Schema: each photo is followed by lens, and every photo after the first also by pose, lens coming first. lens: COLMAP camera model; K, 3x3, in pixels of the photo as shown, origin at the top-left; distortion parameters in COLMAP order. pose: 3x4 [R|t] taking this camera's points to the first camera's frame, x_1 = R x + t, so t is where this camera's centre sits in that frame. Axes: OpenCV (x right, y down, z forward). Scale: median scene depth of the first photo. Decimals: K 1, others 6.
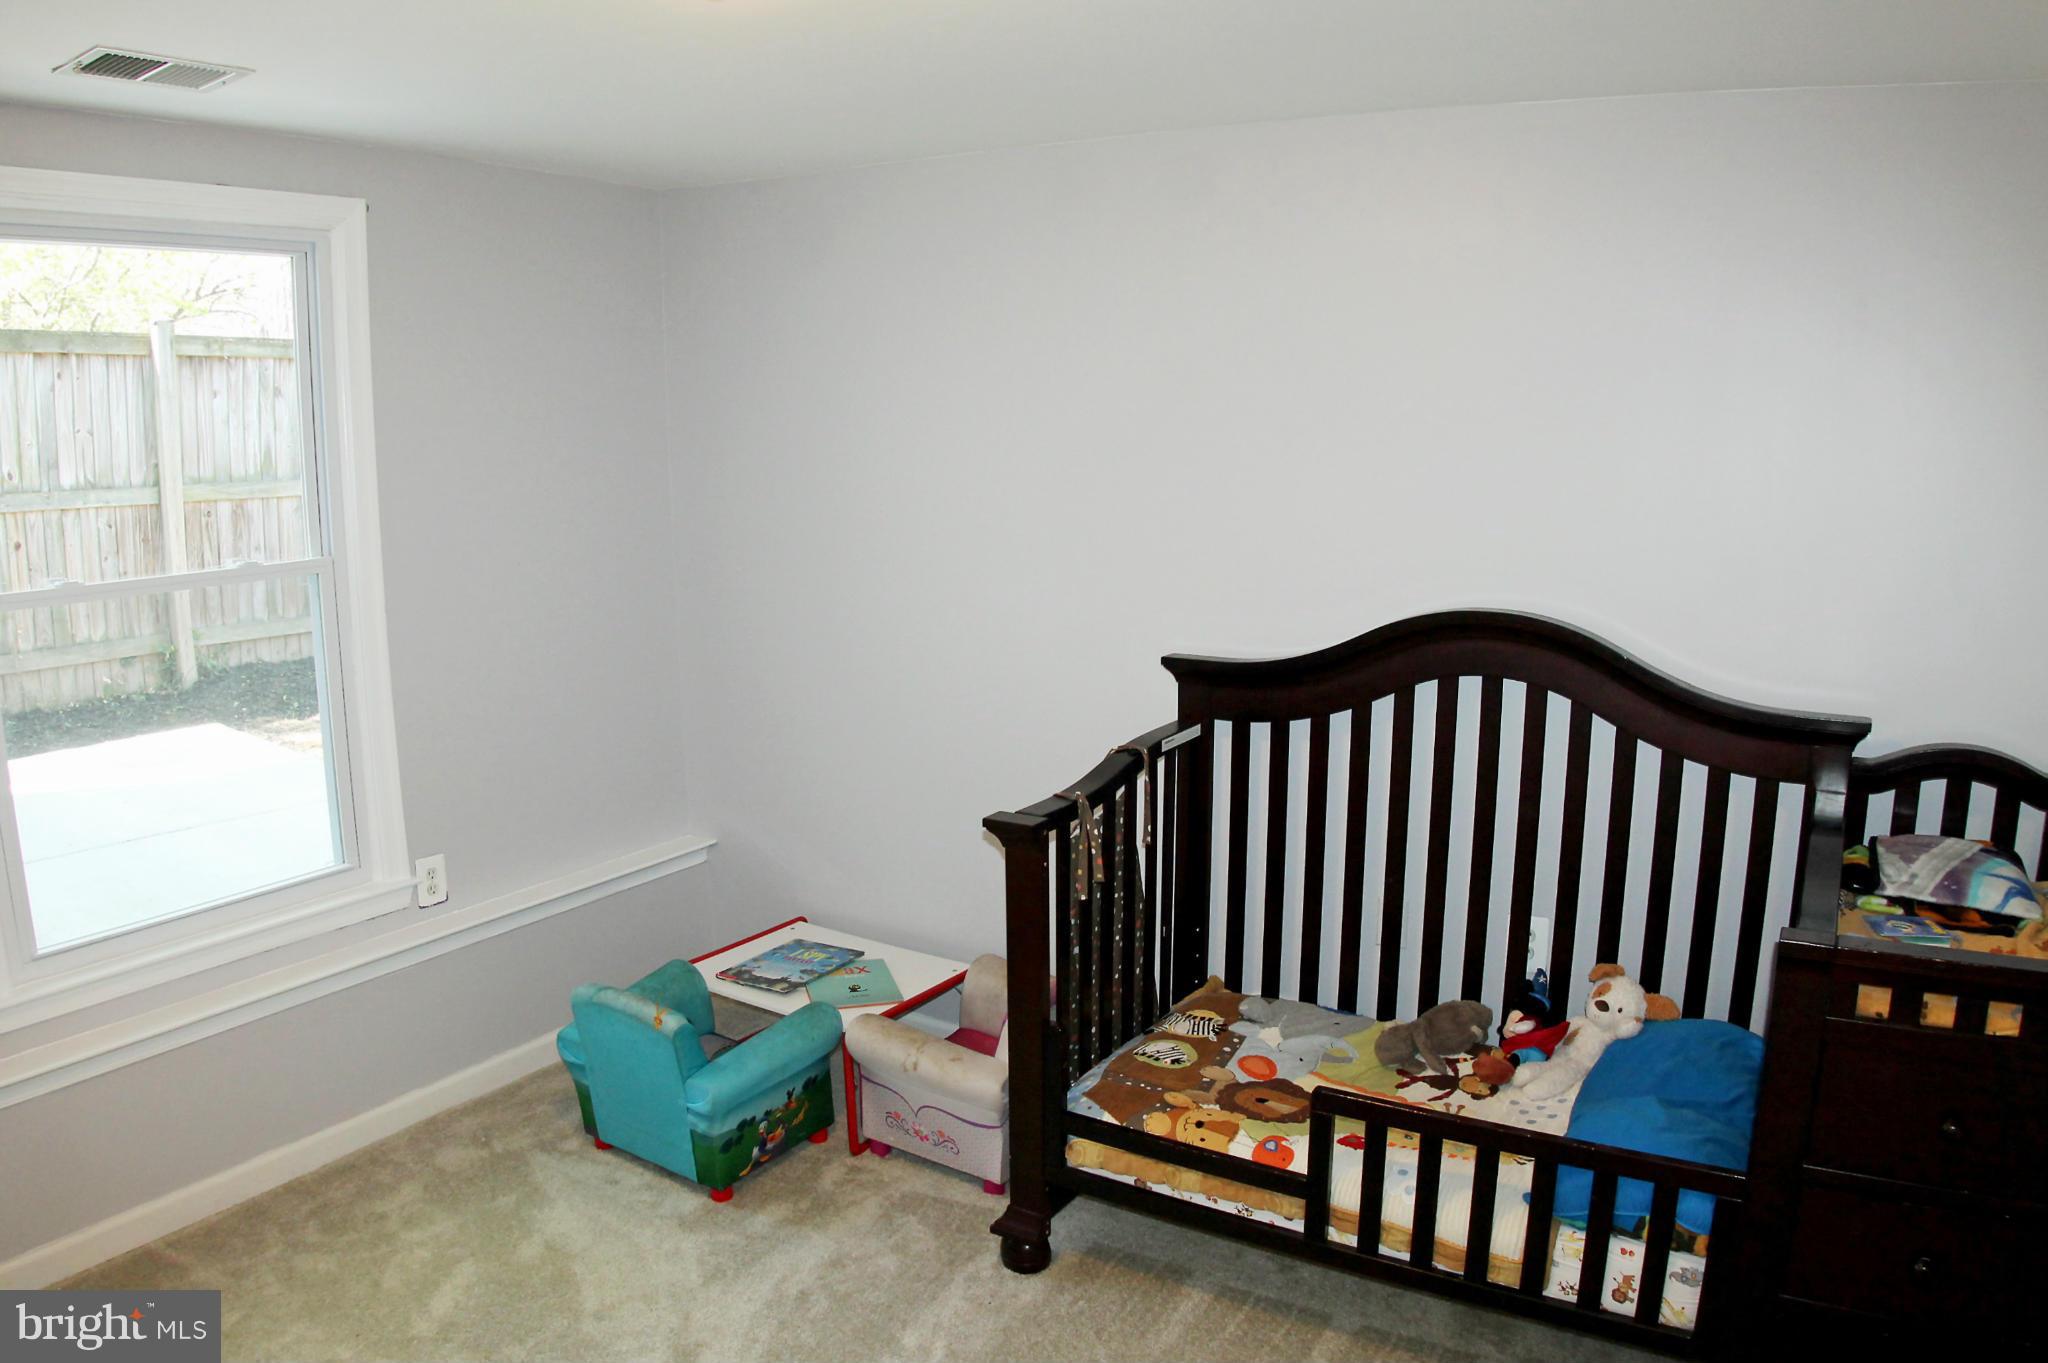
lens RADIAL K [[1417.6, 0, 1017.6], [0, 1417.6, 680.0], [0, 0, 1]] dist [-0.226125, 0.079698]
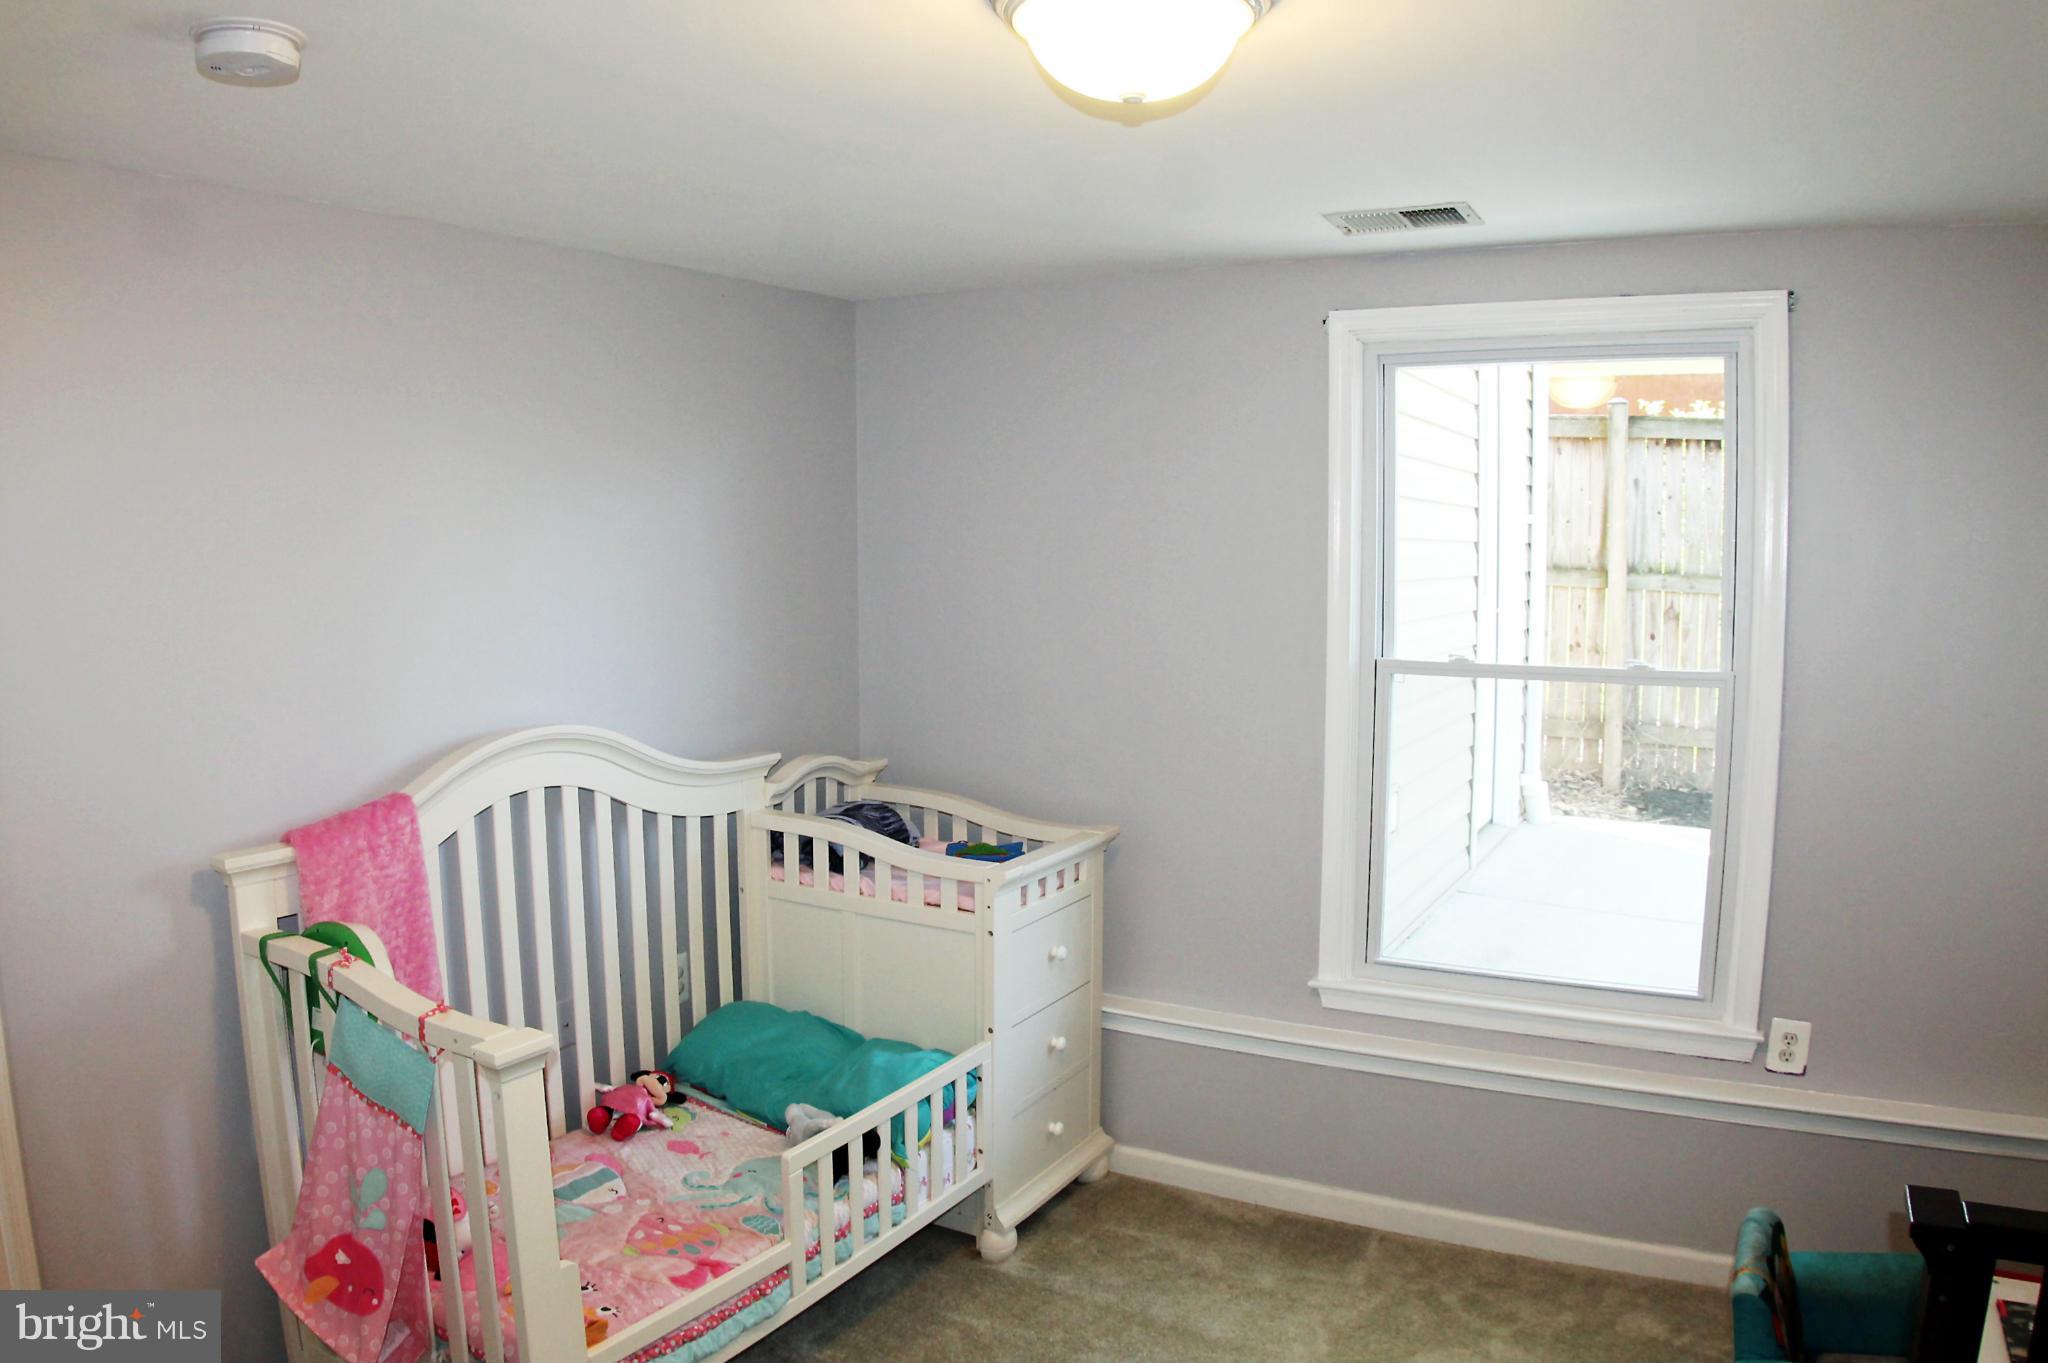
lens RADIAL K [[1442.9, 0, 1045.5], [0, 1442.9, 679.6], [0, 0, 1]] dist [-0.214906, 0.059736]
pose [[0.067260, 0.088836, -0.993773, 0.406738], [-0.181731, 0.980458, 0.075346, -0.069080], [0.981045, 0.175531, 0.082090, 0.431238]]
